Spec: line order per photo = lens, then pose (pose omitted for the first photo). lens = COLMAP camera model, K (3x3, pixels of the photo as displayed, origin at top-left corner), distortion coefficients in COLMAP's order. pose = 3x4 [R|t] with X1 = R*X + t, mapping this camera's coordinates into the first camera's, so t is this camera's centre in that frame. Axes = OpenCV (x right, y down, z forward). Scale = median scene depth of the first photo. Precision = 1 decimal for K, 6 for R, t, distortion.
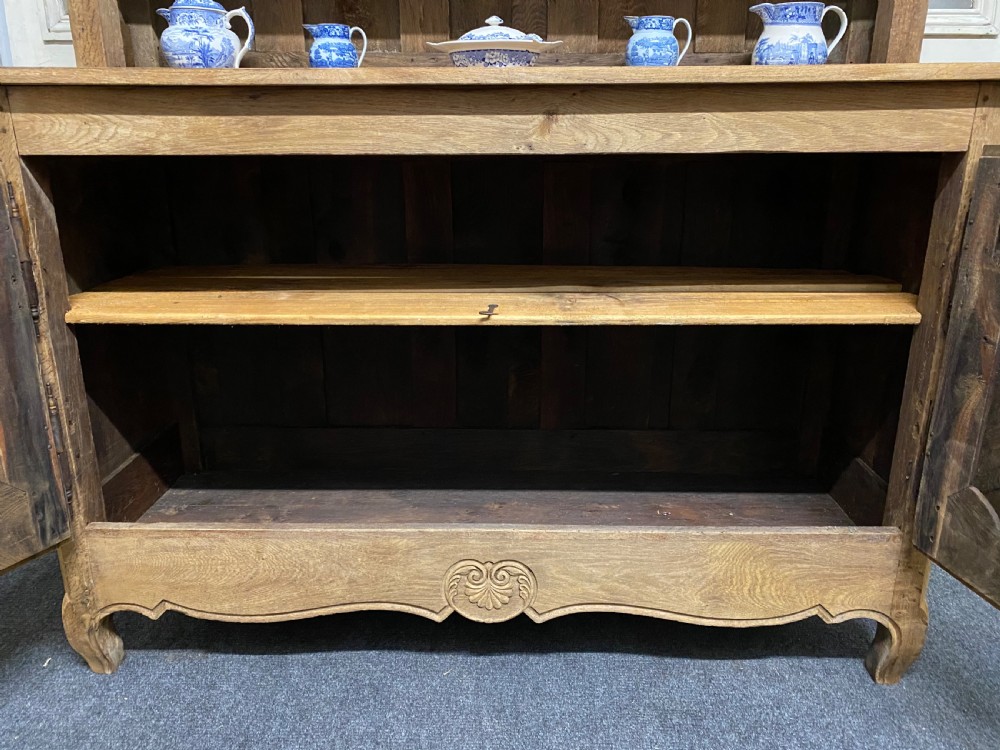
lens RADIAL K [[772.8, 0, 499.5], [0, 772.8, 373.7], [0, 0, 1]] dist [0.027467, -0.020795]
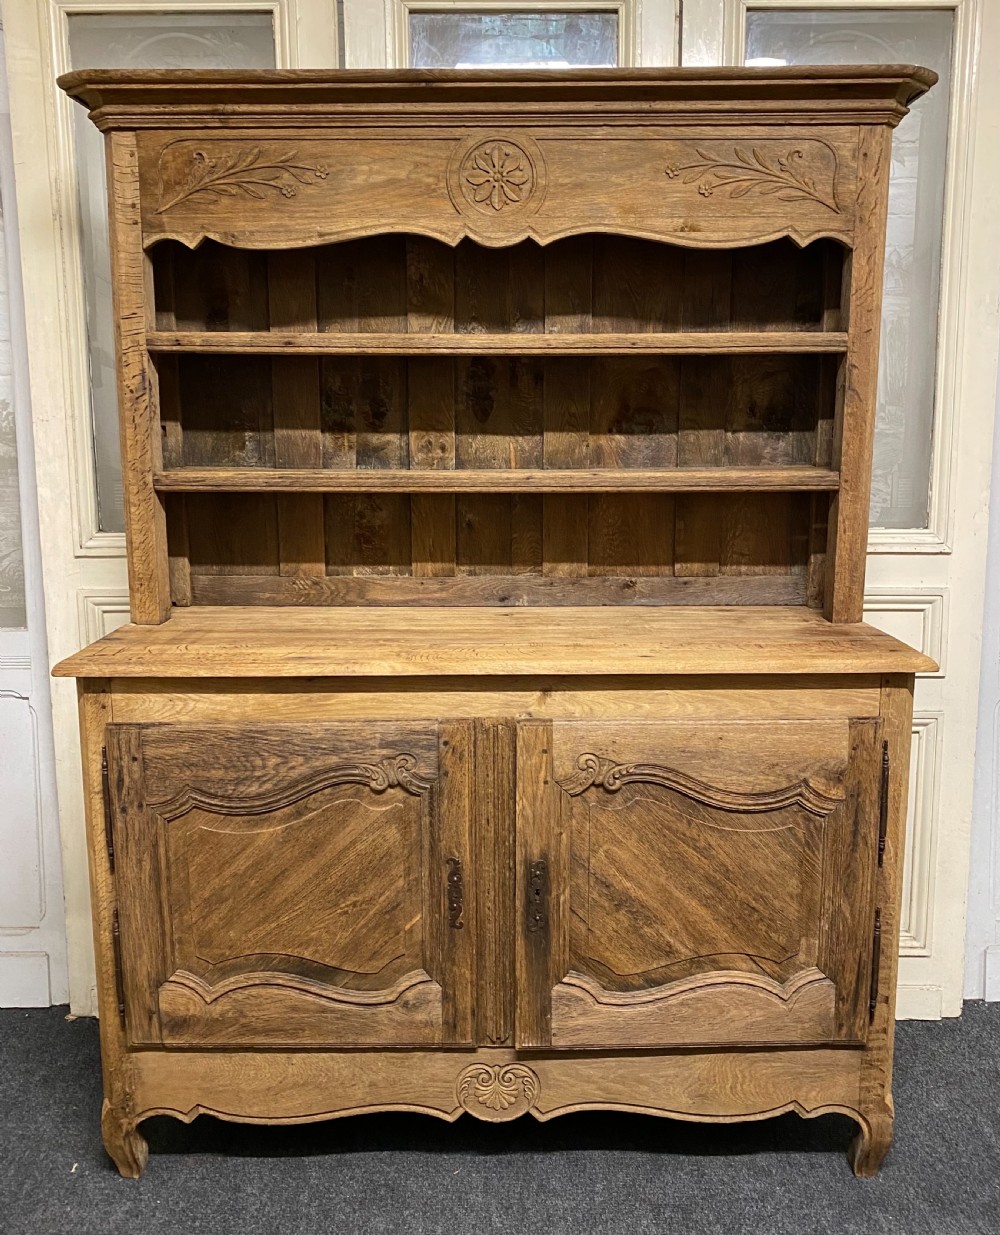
lens RADIAL K [[1098.9, 0, 503.0], [0, 1098.9, 596.2], [0, 0, 1]] dist [0.036632, -0.040303]
pose [[0.999811, -0.005484, 0.018640, -0.029598], [0.007837, 0.991664, -0.128612, -0.212041], [-0.017779, 0.128734, 0.991520, -0.635847]]
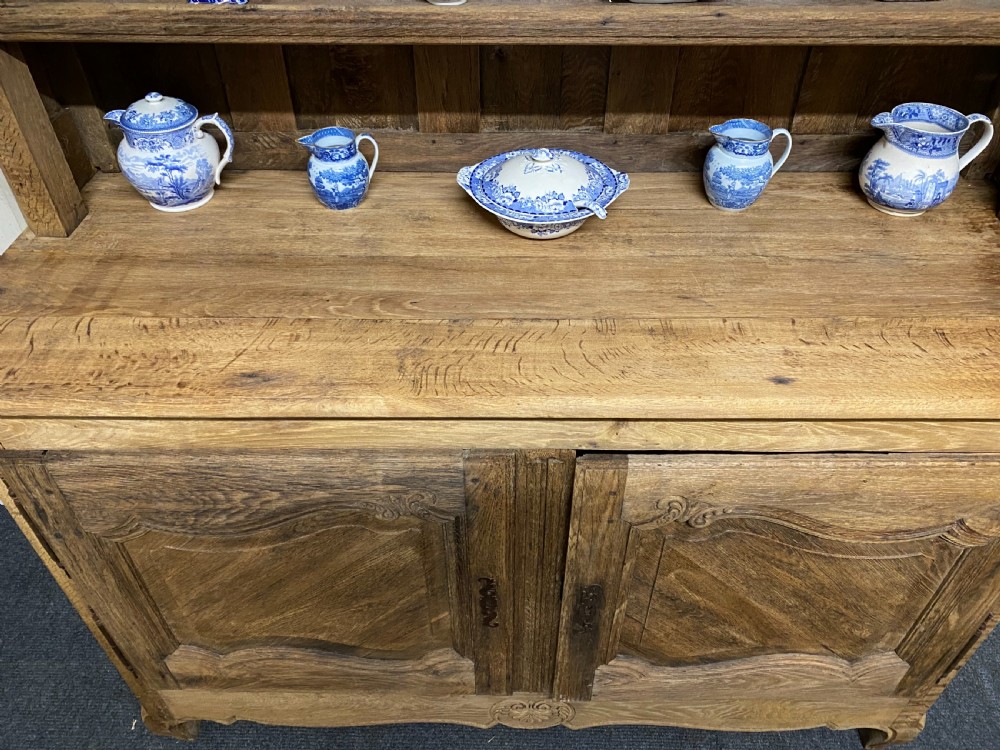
lens RADIAL K [[772.8, 0, 499.8], [0, 772.8, 382.4], [0, 0, 1]] dist [0.027467, -0.020795]
pose [[0.999947, -0.007434, 0.007088, -0.060170], [0.003684, 0.903703, 0.428144, -0.601819], [-0.009588, -0.428095, 0.903683, 0.203227]]
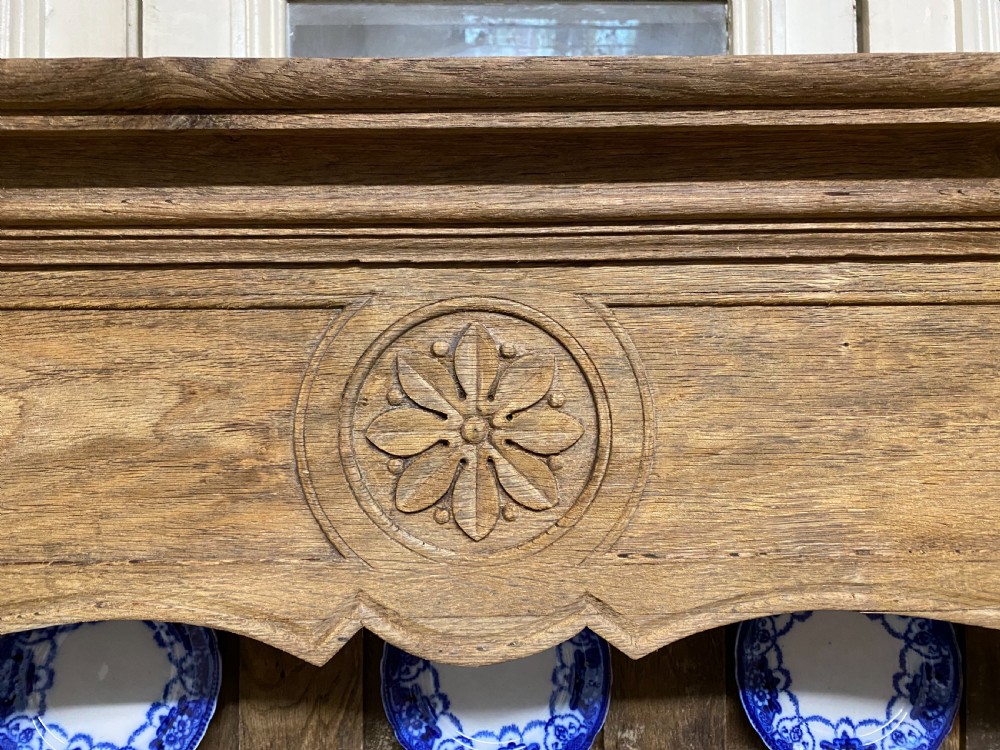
lens RADIAL K [[772.8, 0, 496.7], [0, 772.8, 350.4], [0, 0, 1]] dist [0.027467, -0.020795]
pose [[0.999353, -0.008652, 0.034920, -0.007017], [0.019093, 0.950230, -0.310965, -0.926884], [-0.030491, 0.311430, 0.949780, 0.518231]]
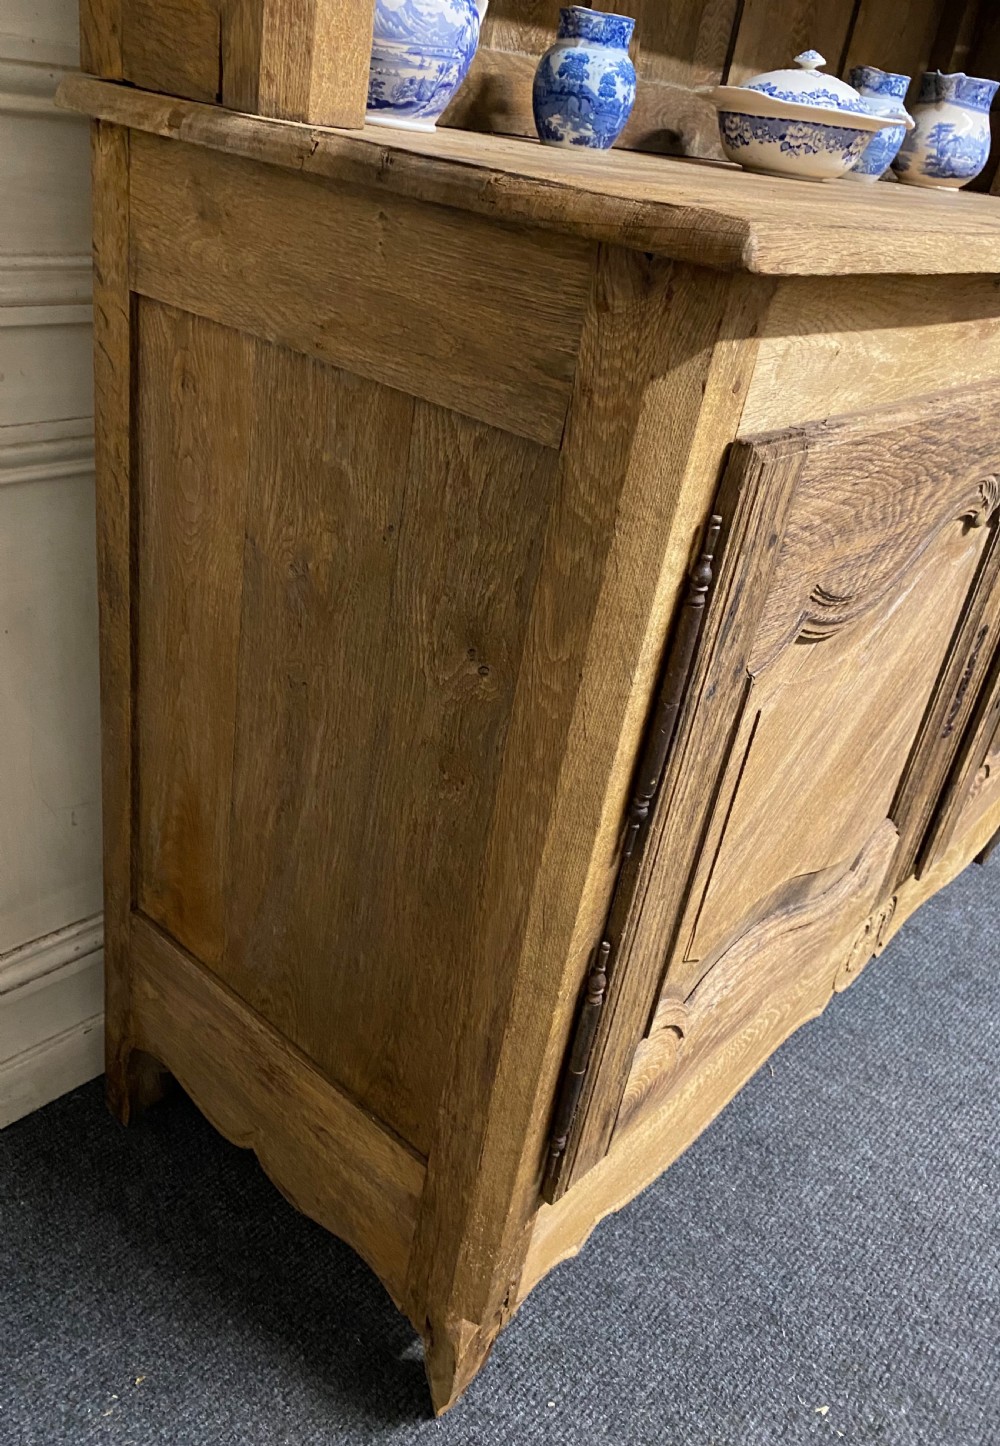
lens RADIAL K [[1169.6, 0, 496.4], [0, 1169.6, 725.7], [0, 0, 1]] dist [0.033257, 0.003576]
pose [[0.624583, -0.290118, 0.725070, -0.964993], [0.098727, 0.950320, 0.295202, -0.277689], [-0.774693, -0.112794, 0.622197, 0.599048]]
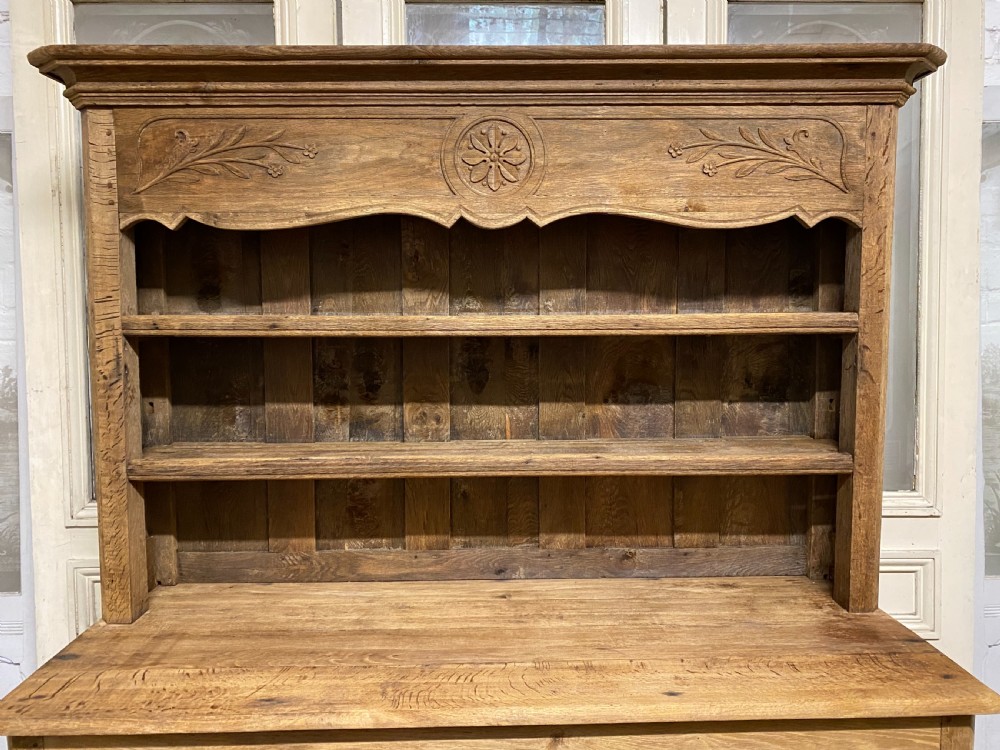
lens RADIAL K [[772.8, 0, 500.0], [0, 772.8, 366.3], [0, 0, 1]] dist [0.027467, -0.020795]
pose [[0.999099, -0.009379, 0.041381, -0.043002], [0.018214, 0.975636, -0.218638, -0.491050], [-0.038322, 0.219195, 0.974928, -0.130750]]
